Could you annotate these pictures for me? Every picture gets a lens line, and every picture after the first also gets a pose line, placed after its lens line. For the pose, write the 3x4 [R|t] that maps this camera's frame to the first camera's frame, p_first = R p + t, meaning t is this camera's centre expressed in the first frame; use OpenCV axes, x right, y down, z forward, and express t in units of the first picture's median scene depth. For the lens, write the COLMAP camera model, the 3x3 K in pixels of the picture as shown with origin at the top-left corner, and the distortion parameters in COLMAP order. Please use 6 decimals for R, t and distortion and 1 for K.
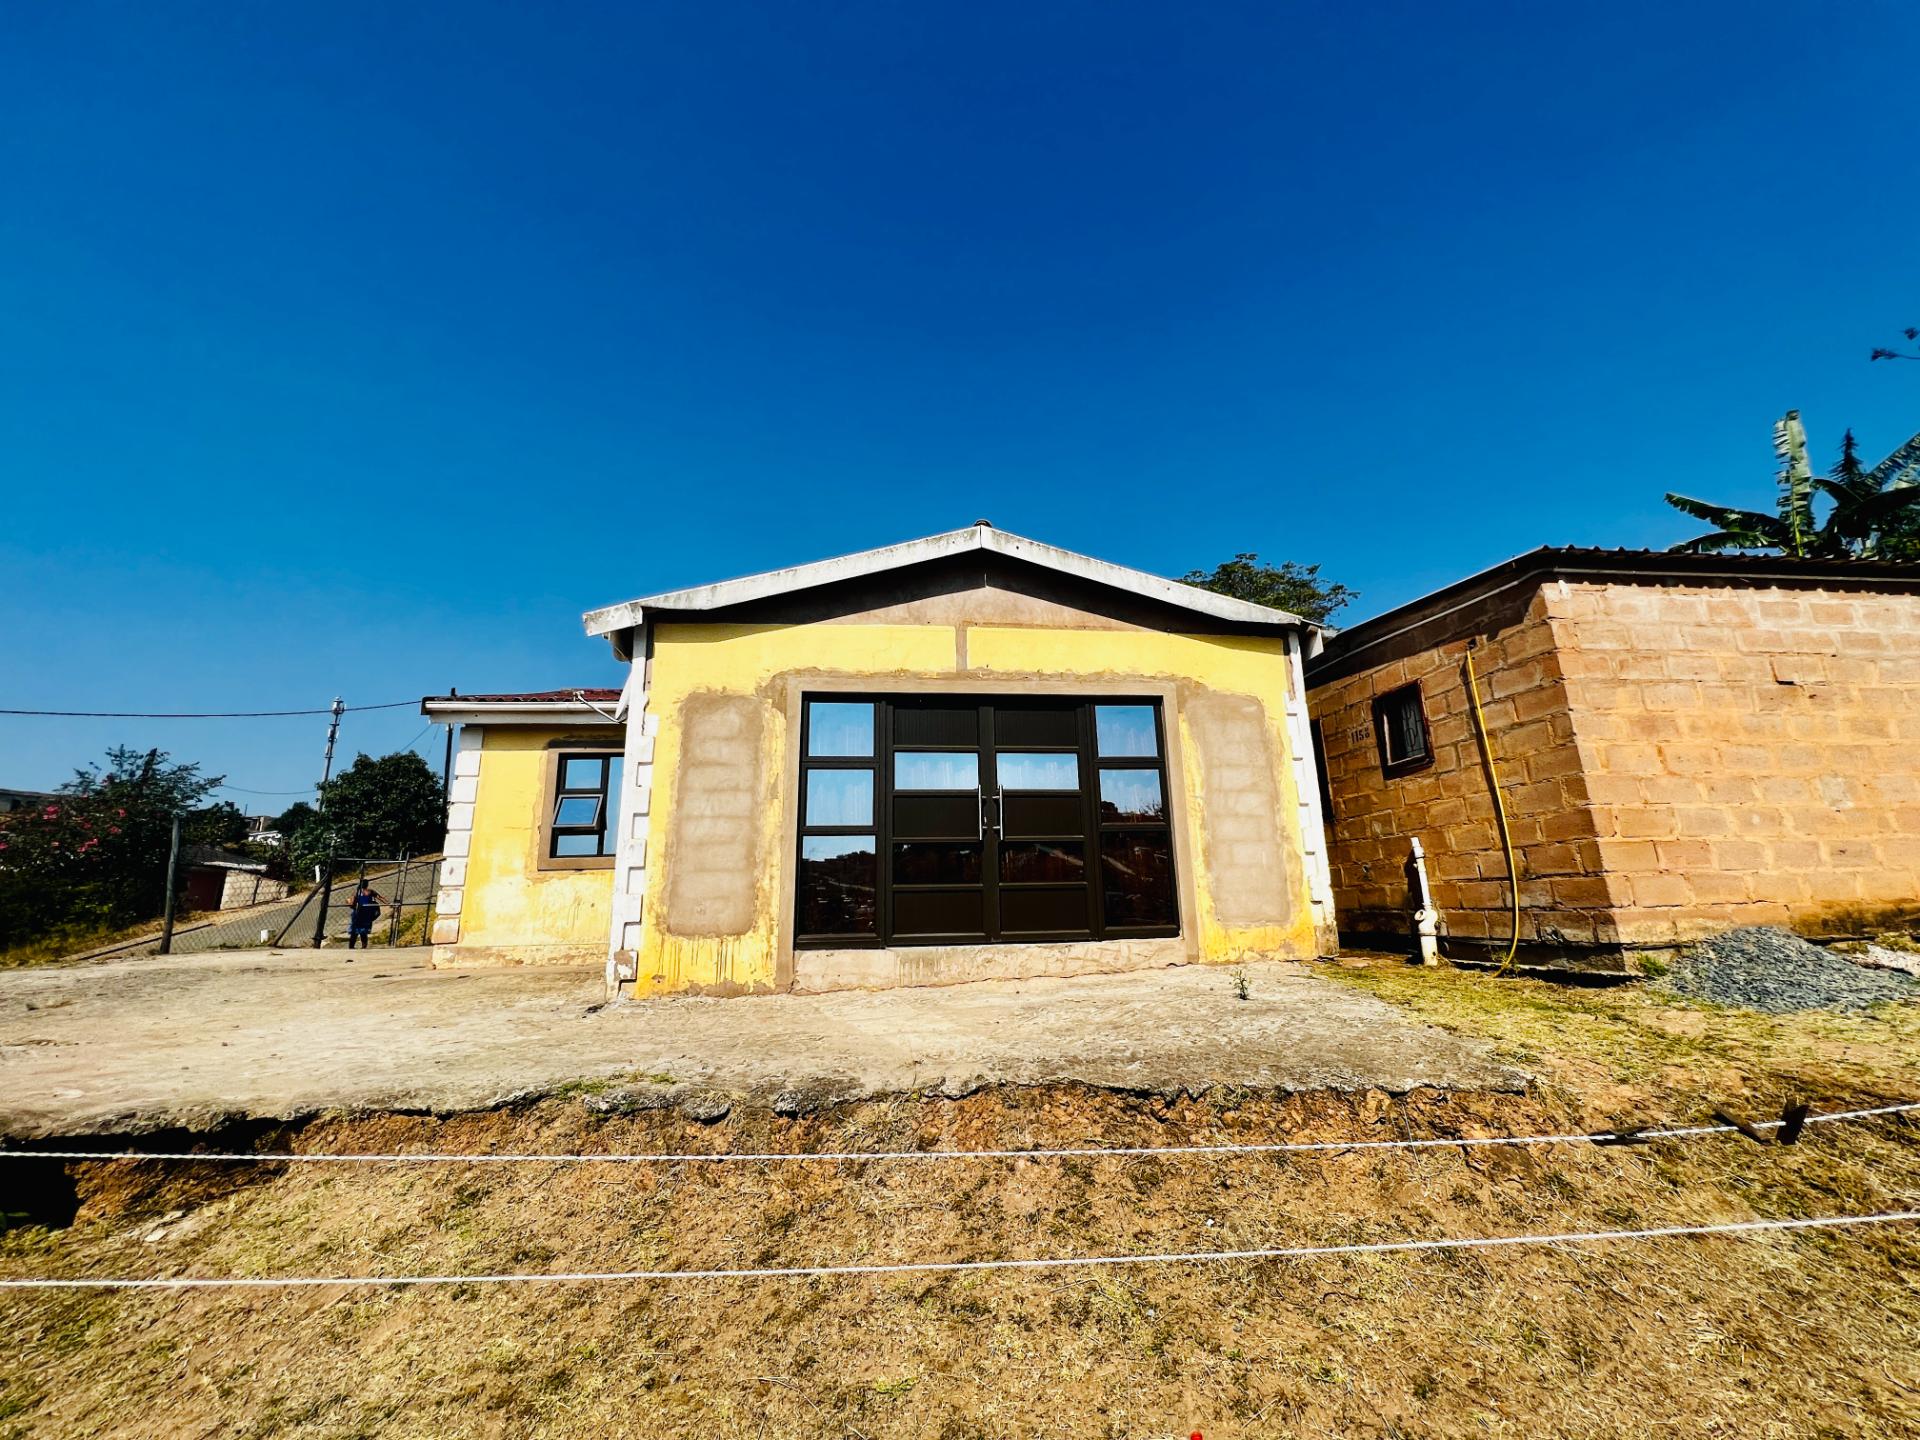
lens RADIAL K [[767.4, 0, 957.5], [0, 767.4, 720.1], [0, 0, 1]] dist [-0.003431, 0.000746]
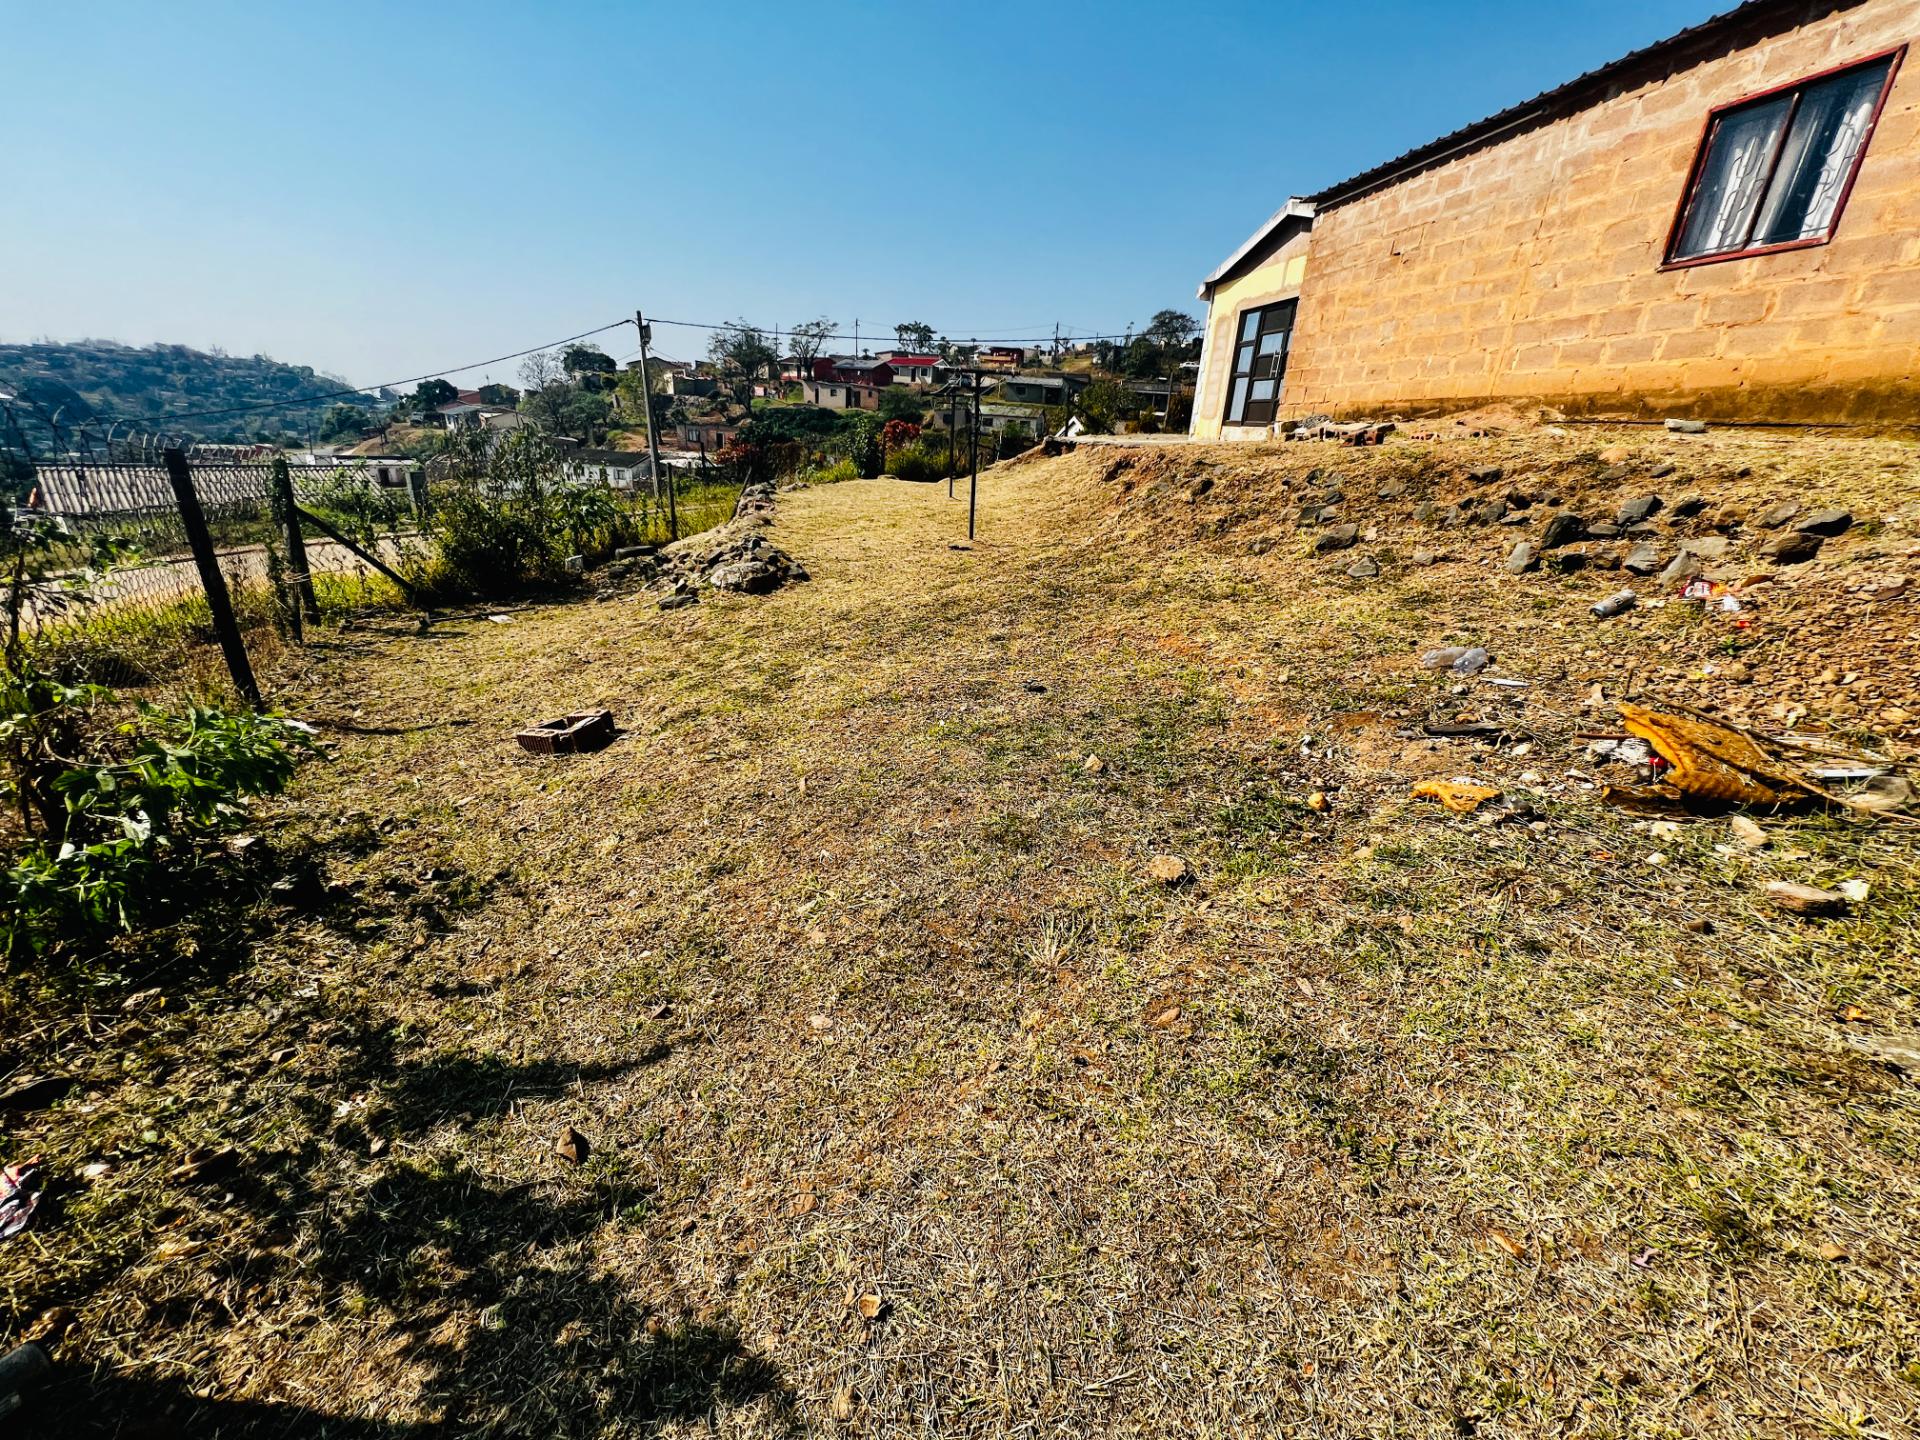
lens RADIAL K [[767.4, 0, 957.5], [0, 767.4, 720.1], [0, 0, 1]] dist [-0.003431, 0.000746]
pose [[0.046116, 0.380168, -0.923767, 2.756422], [0.179617, 0.906523, 0.382038, 0.052984], [0.982655, -0.183542, -0.026480, -0.006408]]
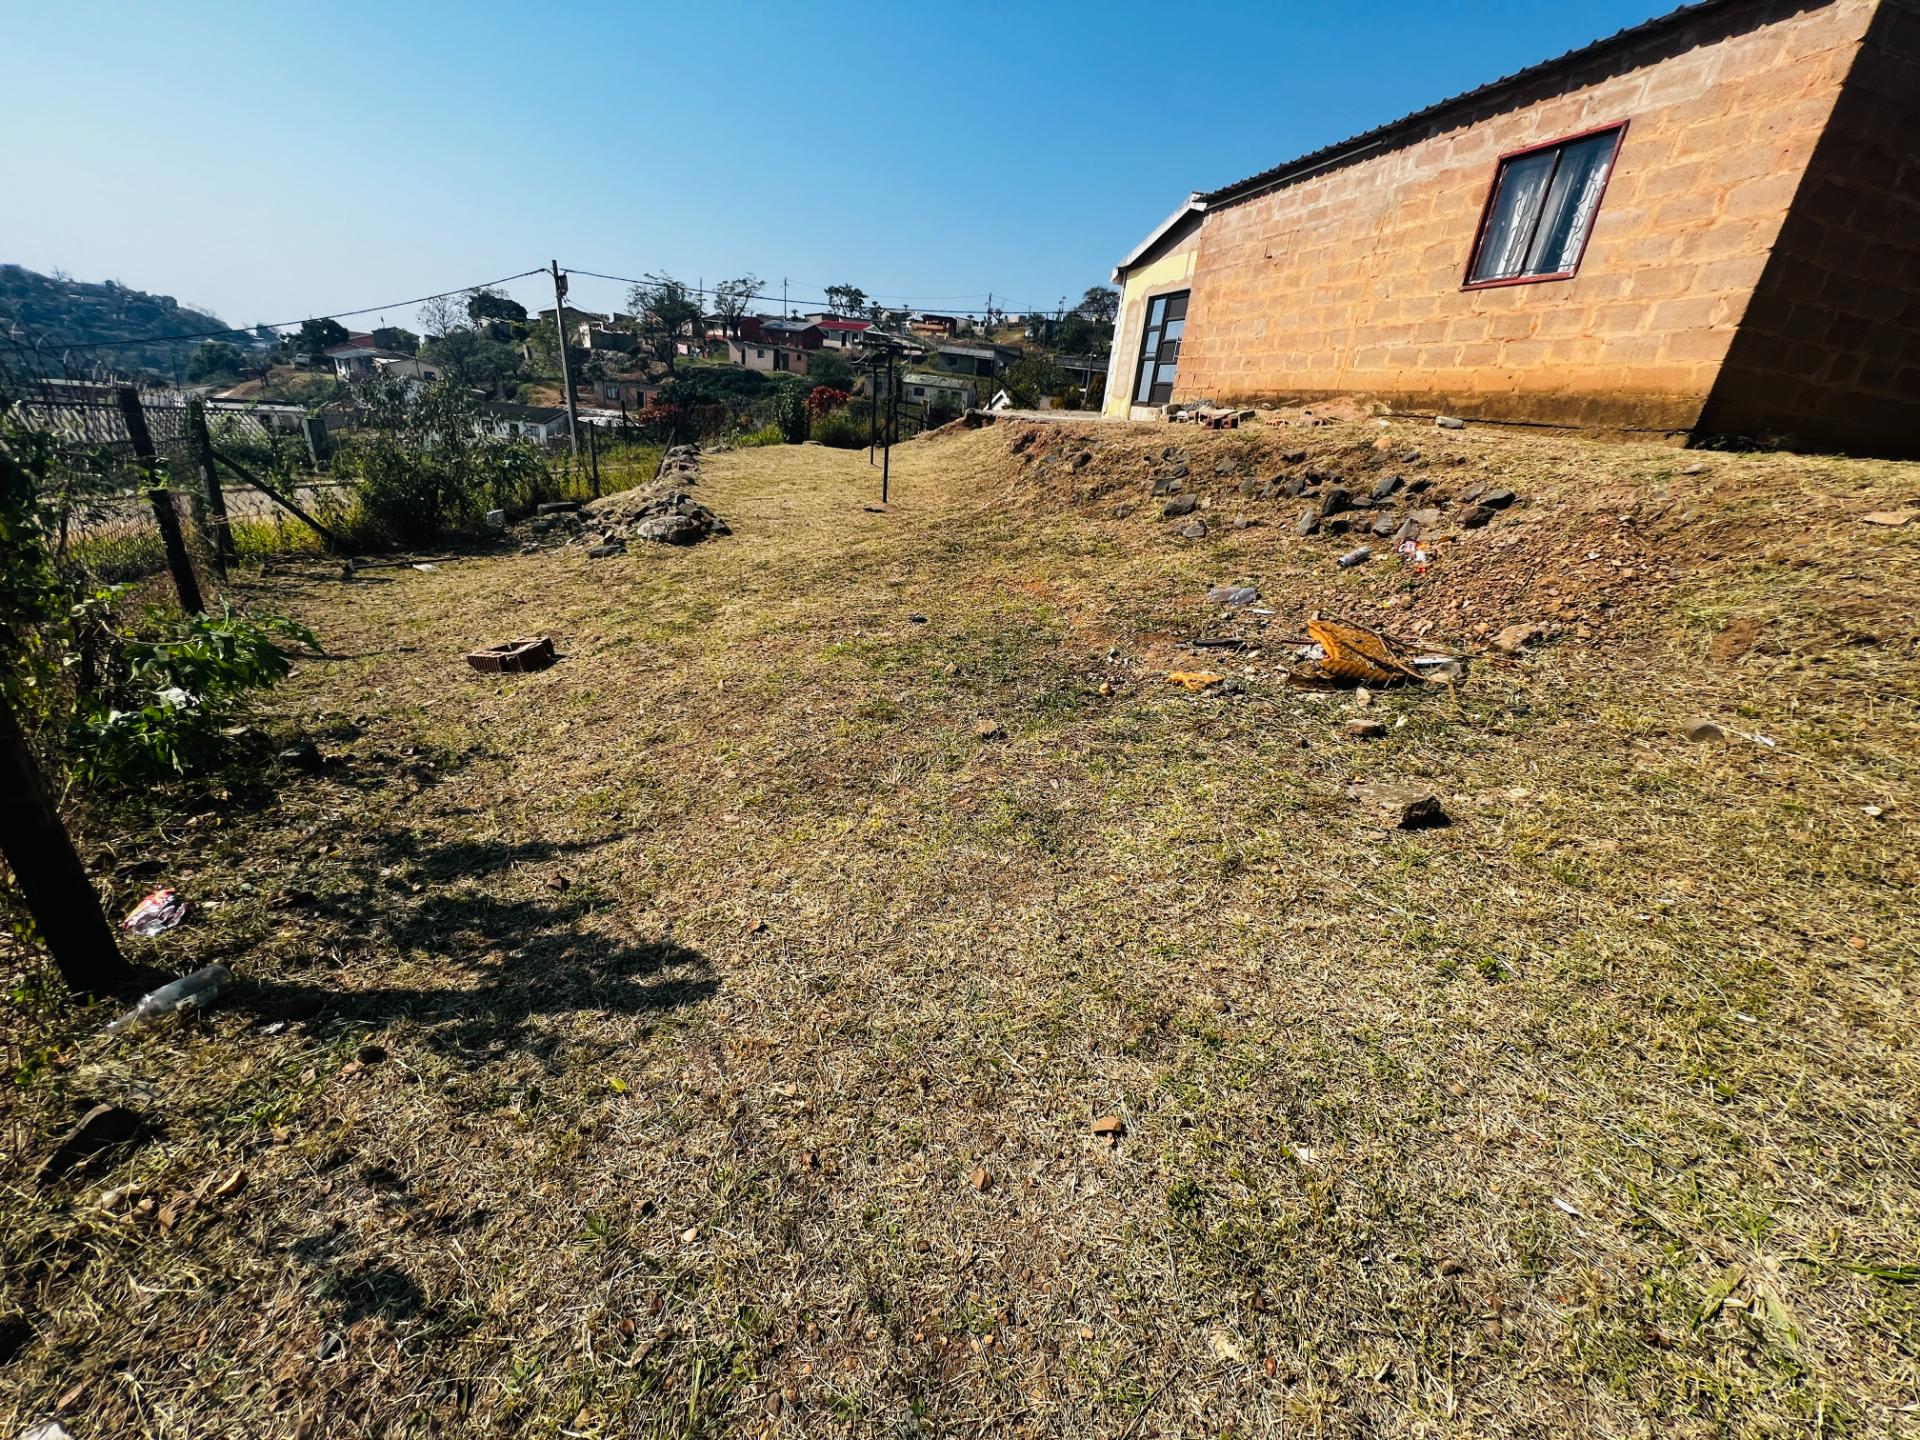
lens RADIAL K [[767.4, 0, 957.5], [0, 767.4, 720.1], [0, 0, 1]] dist [-0.003431, 0.000746]
pose [[0.125735, 0.411880, -0.902522, 2.908705], [0.137297, 0.893763, 0.427010, 0.049266], [0.982517, -0.177604, 0.055828, 0.023238]]
